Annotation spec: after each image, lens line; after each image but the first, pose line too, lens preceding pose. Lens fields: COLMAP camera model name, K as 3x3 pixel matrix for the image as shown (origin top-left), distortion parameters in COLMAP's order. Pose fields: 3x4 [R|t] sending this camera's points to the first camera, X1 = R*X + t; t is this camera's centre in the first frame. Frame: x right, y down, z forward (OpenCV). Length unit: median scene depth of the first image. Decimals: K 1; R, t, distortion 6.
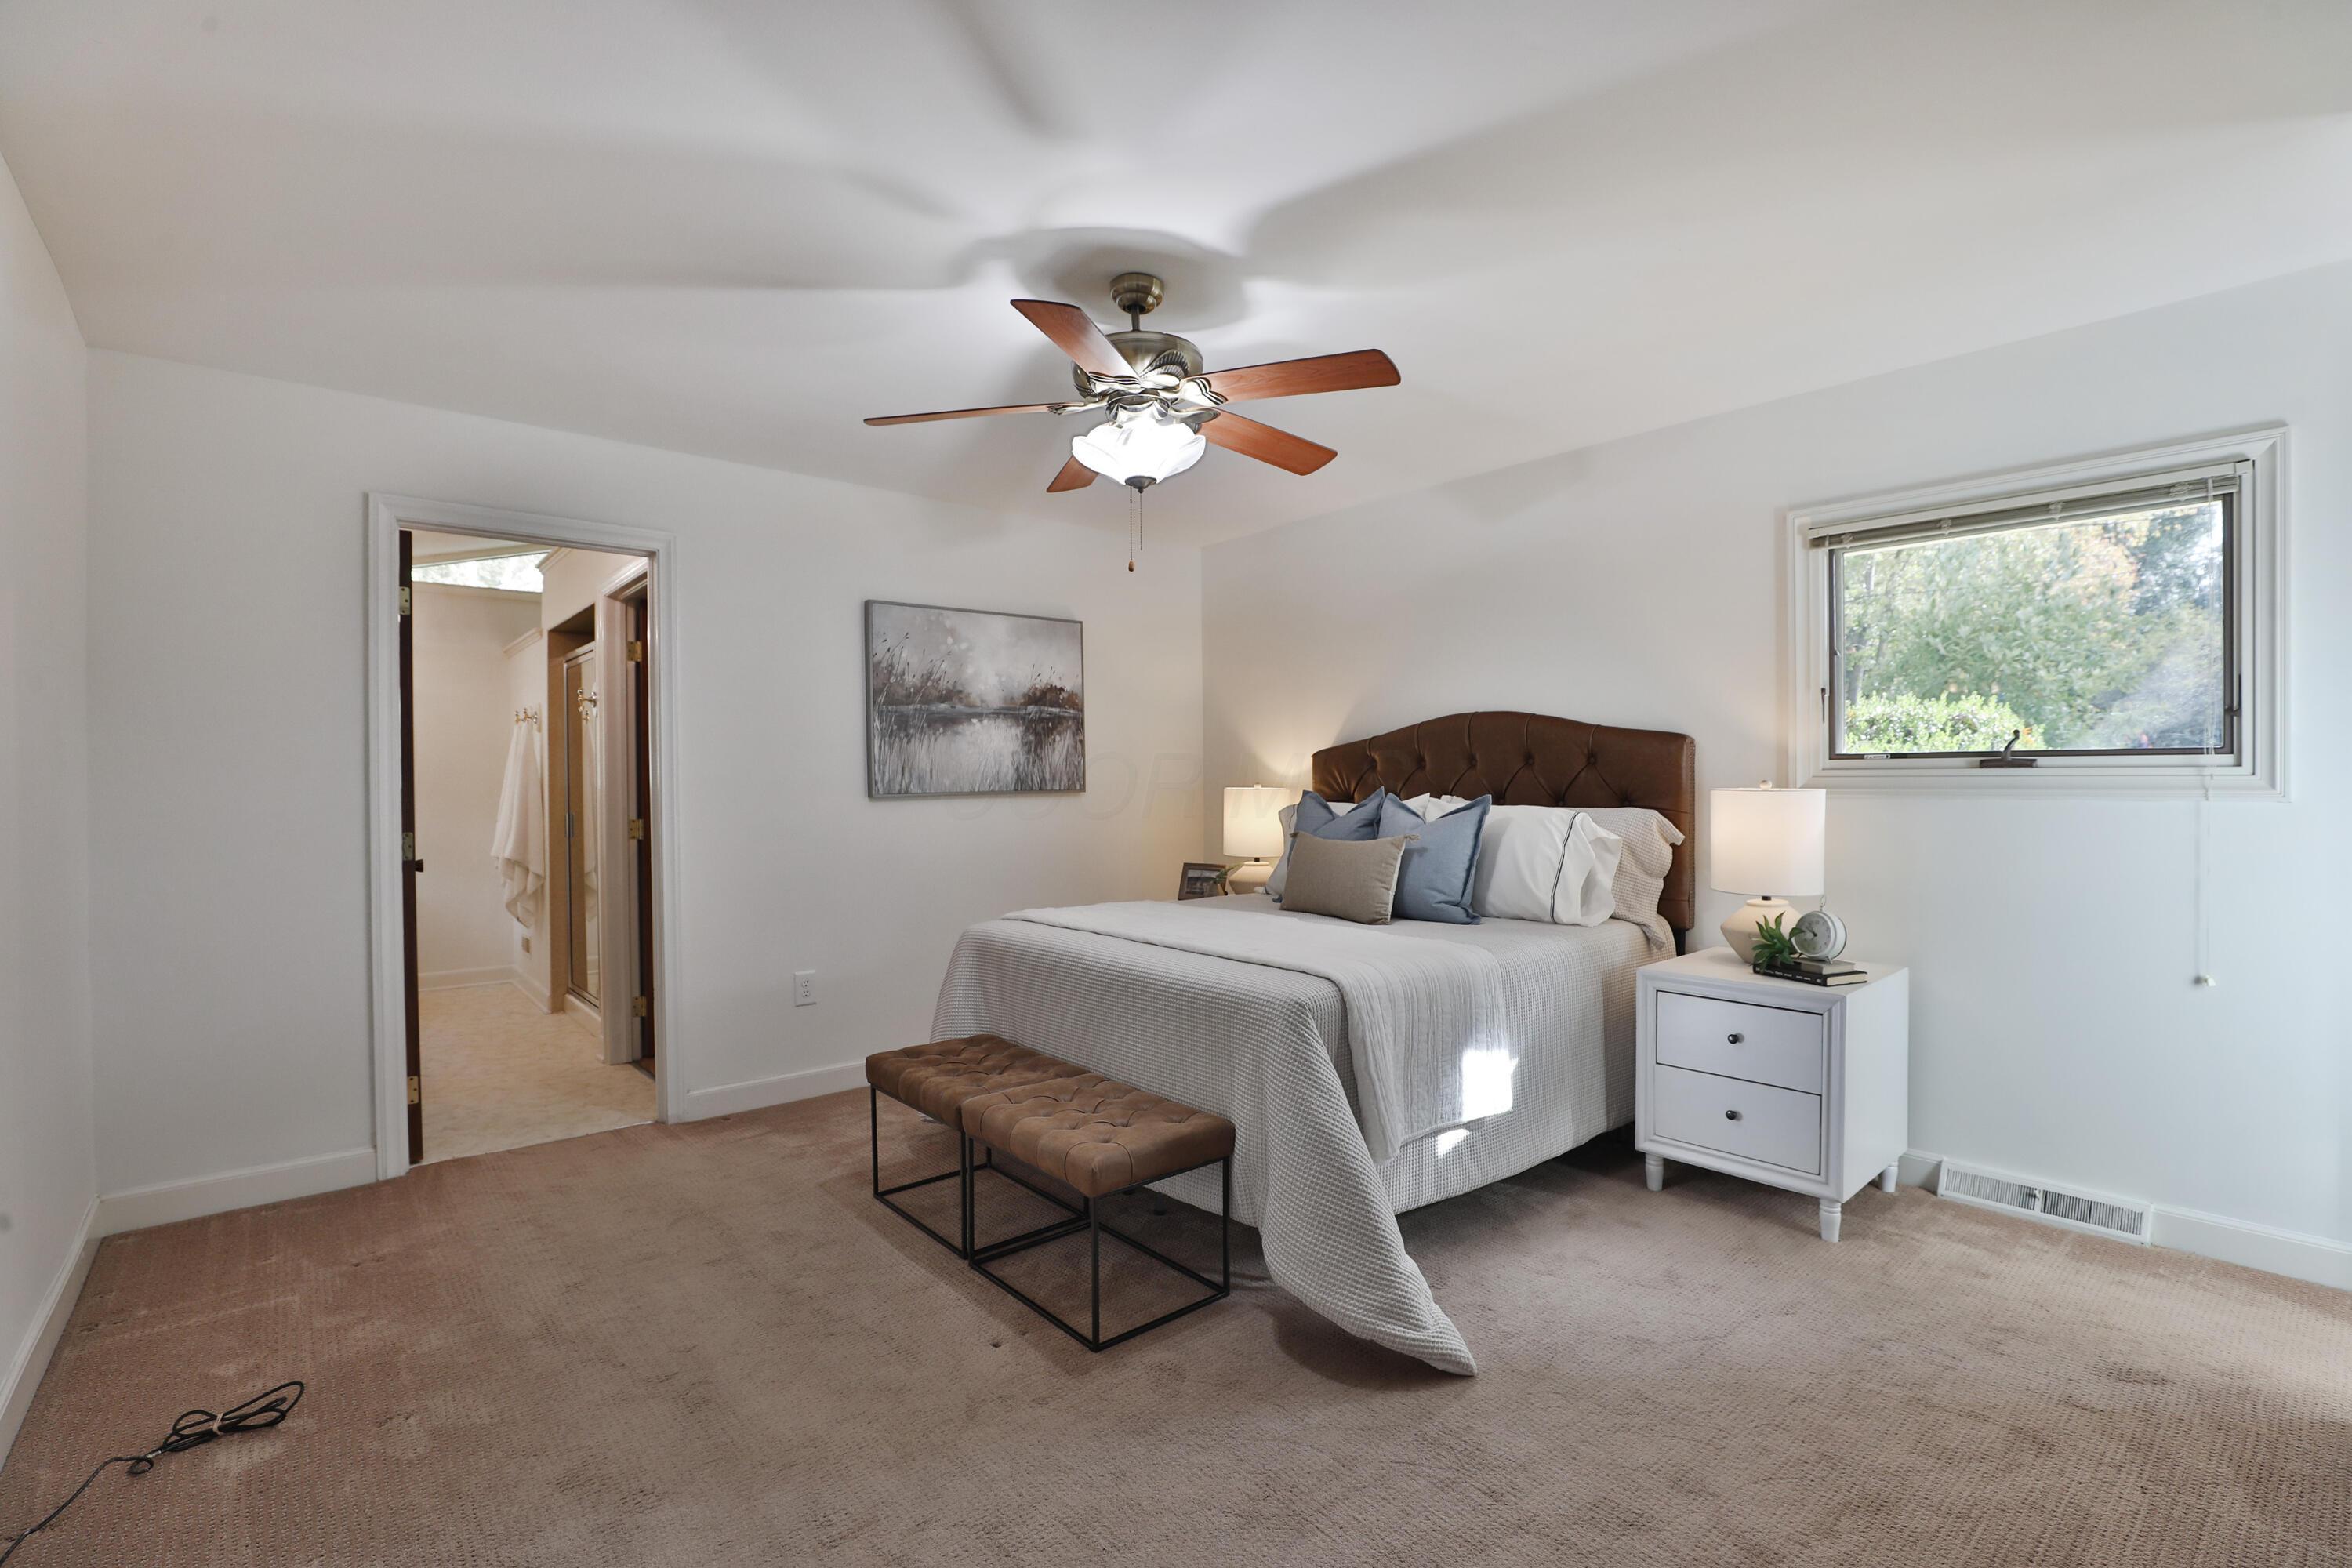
lens RADIAL K [[1062.8, 0, 1180.9], [0, 1062.8, 778.4], [0, 0, 1]] dist [0.000279, 0.000087]
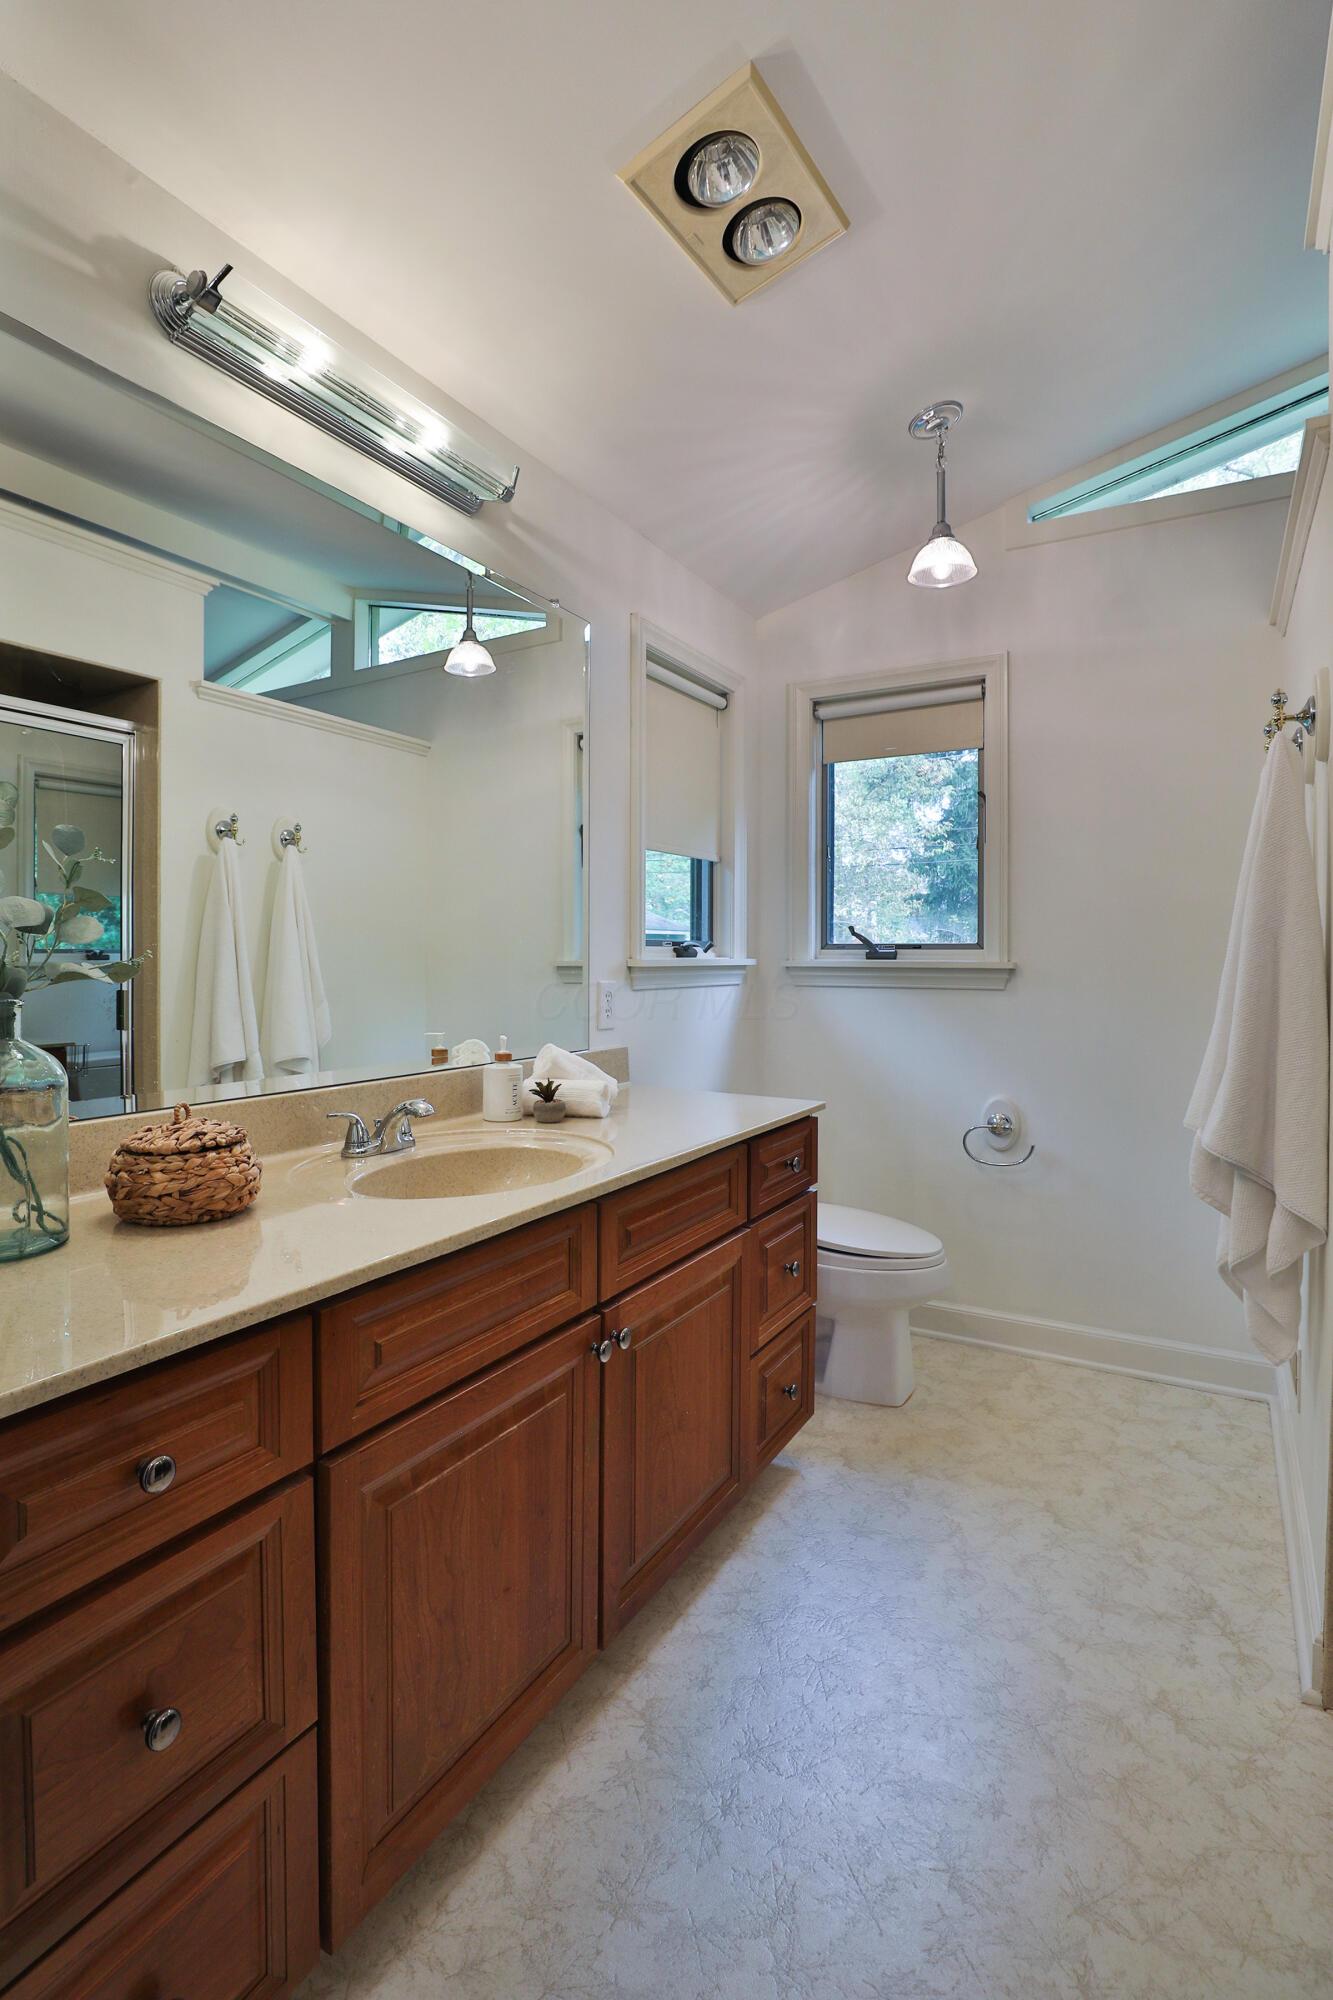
lens RADIAL K [[903.7, 0, 668.1], [0, 903.7, 989.2], [0, 0, 1]] dist [0.000279, 0.000087]
pose [[0.312576, 0.028419, -0.949468, -0.413653], [-0.005646, 0.999590, 0.028060, 0.016465], [0.949876, -0.003411, 0.312608, 0.741433]]
